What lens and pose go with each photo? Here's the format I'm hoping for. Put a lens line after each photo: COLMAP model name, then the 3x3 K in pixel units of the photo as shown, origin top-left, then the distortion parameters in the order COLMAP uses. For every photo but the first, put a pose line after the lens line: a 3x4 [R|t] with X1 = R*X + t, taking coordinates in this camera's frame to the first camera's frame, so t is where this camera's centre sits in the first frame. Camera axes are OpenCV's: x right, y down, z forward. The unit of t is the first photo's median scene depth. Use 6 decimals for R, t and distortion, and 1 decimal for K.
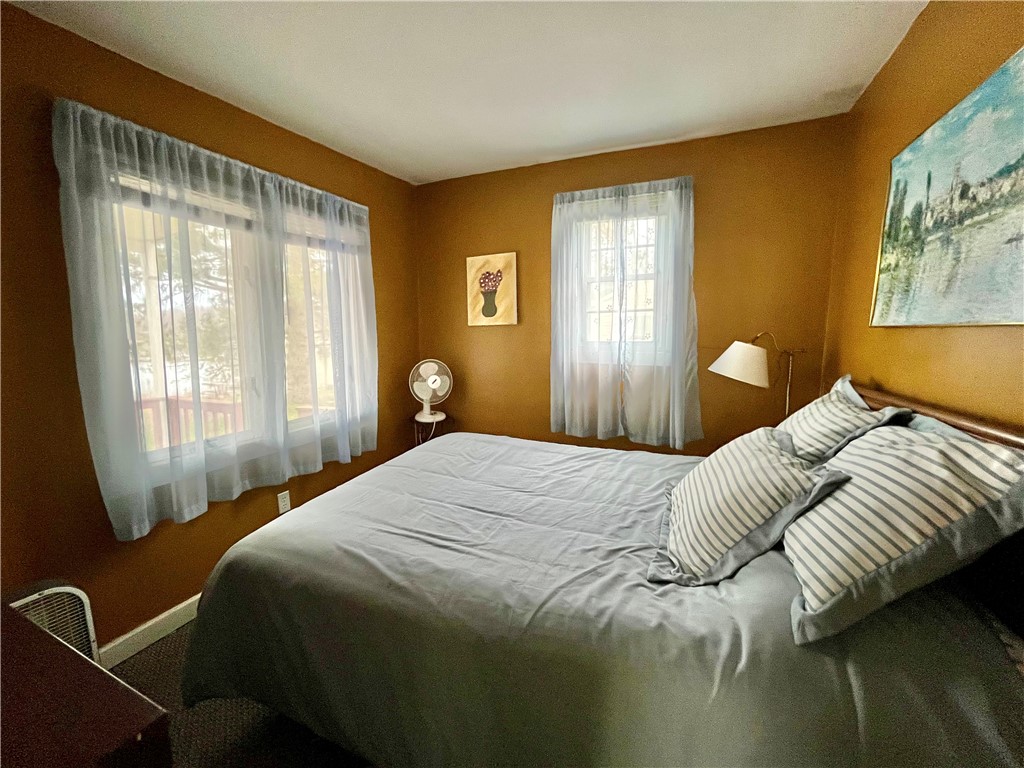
lens RADIAL K [[414.1, 0, 508.6], [0, 414.1, 376.9], [0, 0, 1]] dist [-0.004649, 0.000101]
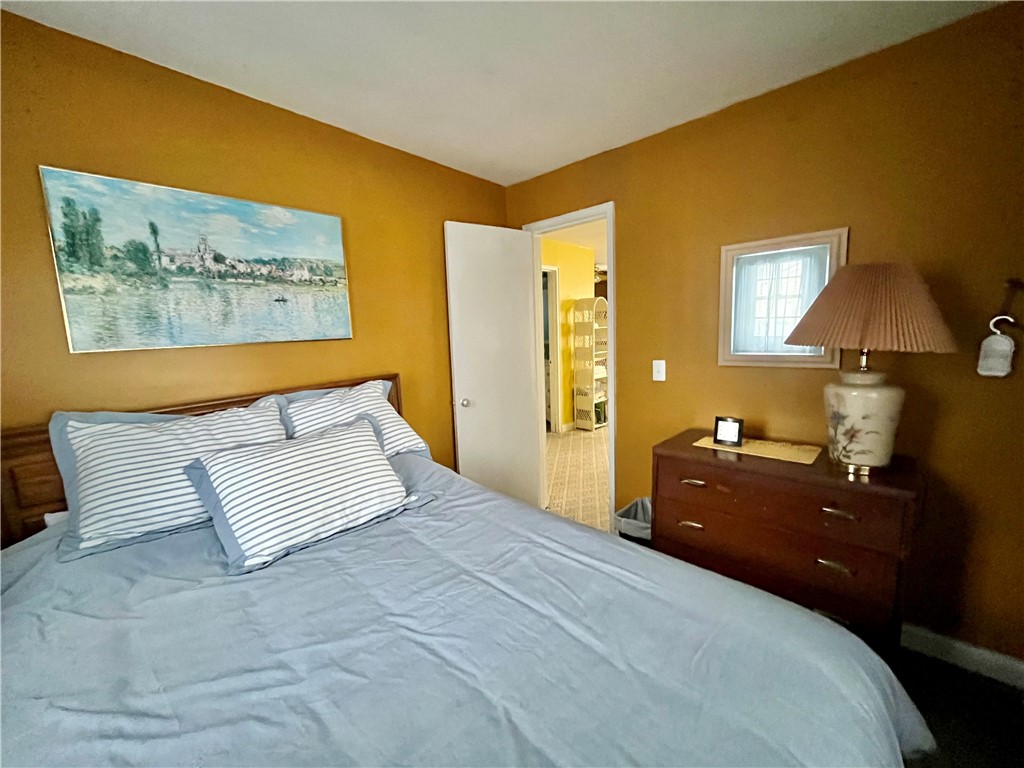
lens RADIAL K [[414.1, 0, 512.1], [0, 414.1, 382.5], [0, 0, 1]] dist [-0.004649, 0.000101]
pose [[-0.944601, -0.004953, 0.328183, -0.381313], [0.076377, 0.969120, 0.234462, -0.240758], [-0.319210, 0.246539, -0.915054, 1.884320]]
